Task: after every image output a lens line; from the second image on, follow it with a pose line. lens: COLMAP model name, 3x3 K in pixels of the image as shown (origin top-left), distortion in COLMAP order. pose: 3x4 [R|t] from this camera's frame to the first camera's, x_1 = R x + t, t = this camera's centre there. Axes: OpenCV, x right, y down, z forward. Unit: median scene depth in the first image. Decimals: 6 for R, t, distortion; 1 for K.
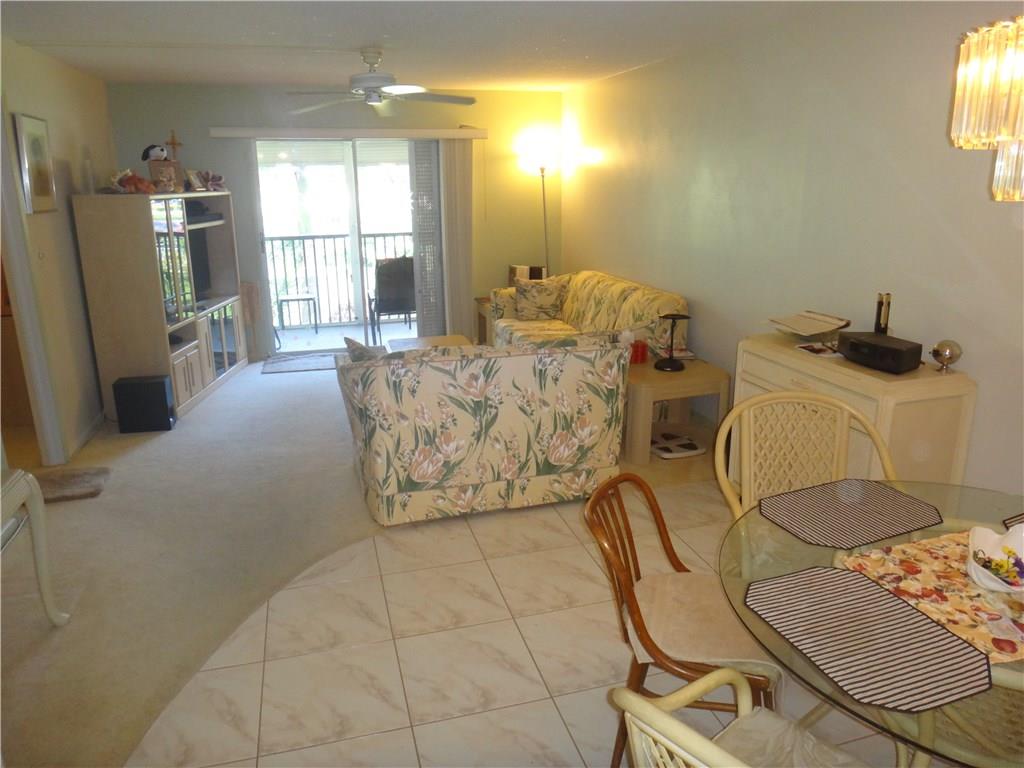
lens RADIAL K [[712.2, 0, 510.1], [0, 712.2, 381.6], [0, 0, 1]] dist [-0.029863, -0.001106]
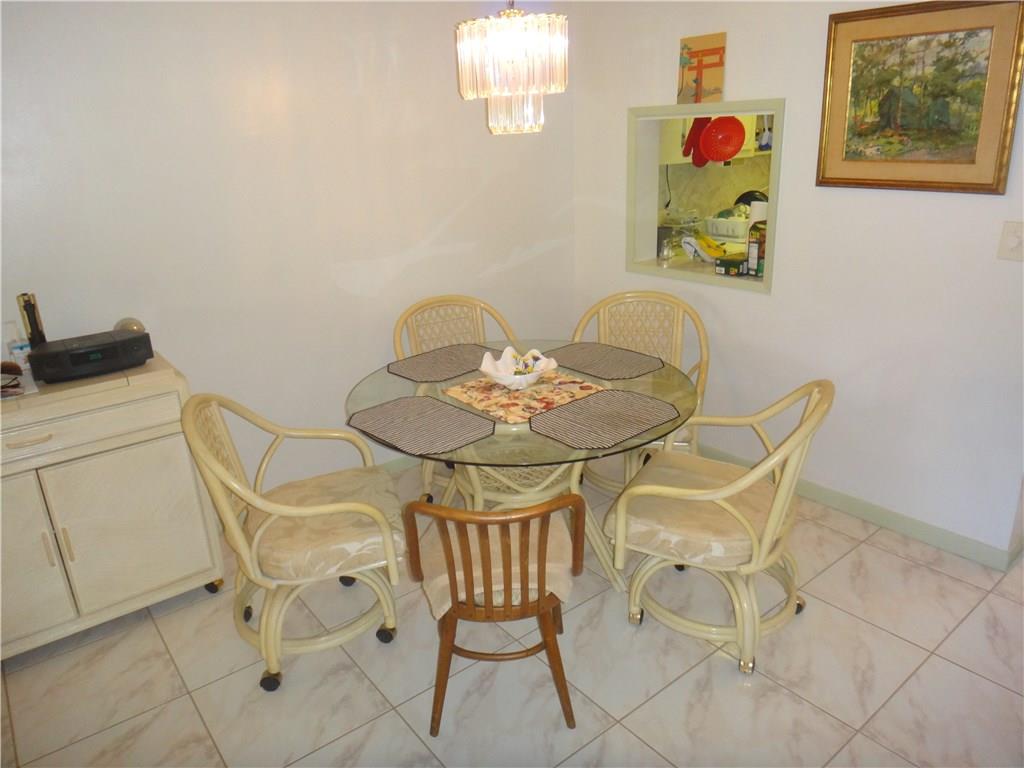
lens RADIAL K [[712.2, 0, 518.3], [0, 712.2, 376.9], [0, 0, 1]] dist [-0.029863, -0.001106]
pose [[-0.395445, -0.285103, 0.873121, -0.741197], [0.274394, 0.870523, 0.408531, -0.402691], [-0.876545, 0.401131, -0.266013, 1.452391]]
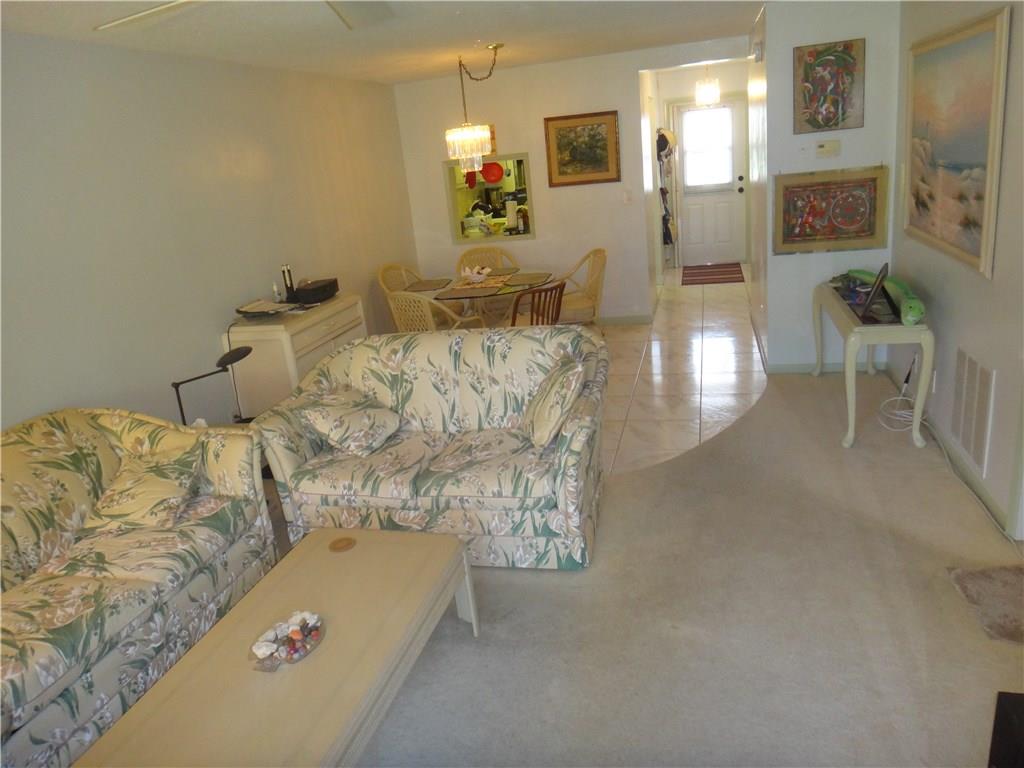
lens RADIAL K [[712.2, 0, 505.3], [0, 712.2, 368.8], [0, 0, 1]] dist [-0.029863, -0.001106]
pose [[-0.858544, -0.062575, 0.508907, -1.356563], [0.230357, 0.839647, 0.491863, -1.140970], [-0.458080, 0.539516, -0.706460, 3.878484]]
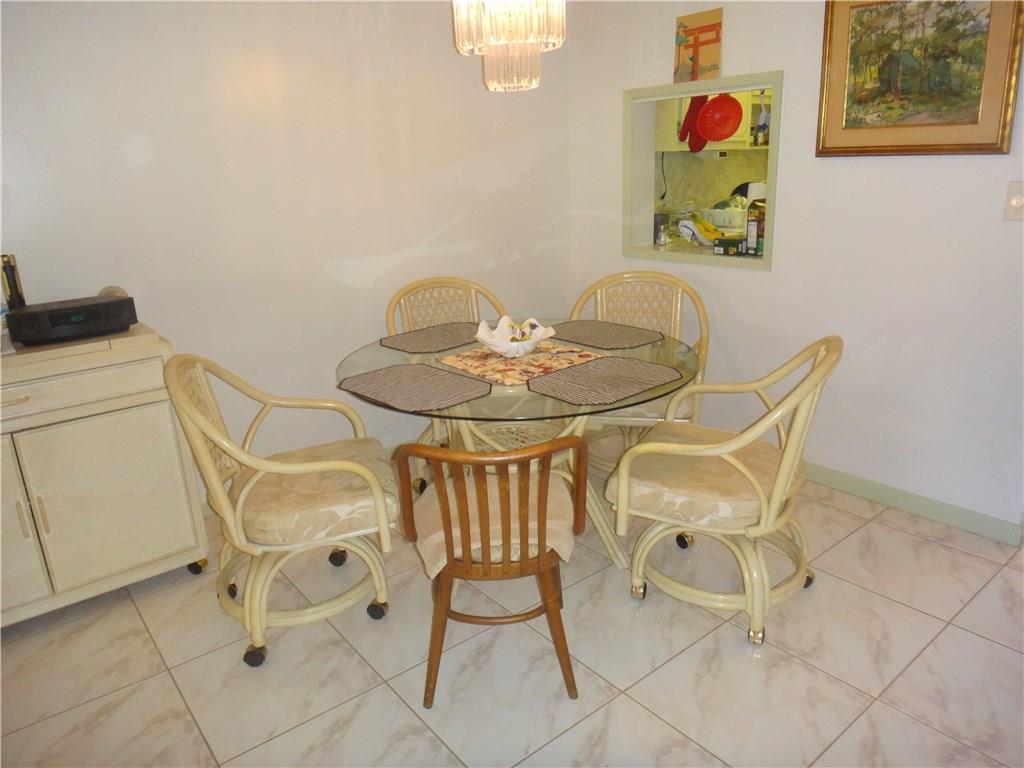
lens RADIAL K [[712.2, 0, 518.1], [0, 712.2, 379.4], [0, 0, 1]] dist [-0.029863, -0.001106]
pose [[-0.404737, -0.253545, 0.878580, -0.728924], [0.272850, 0.883540, 0.380671, -0.266740], [-0.872778, 0.393792, -0.288422, 1.499989]]
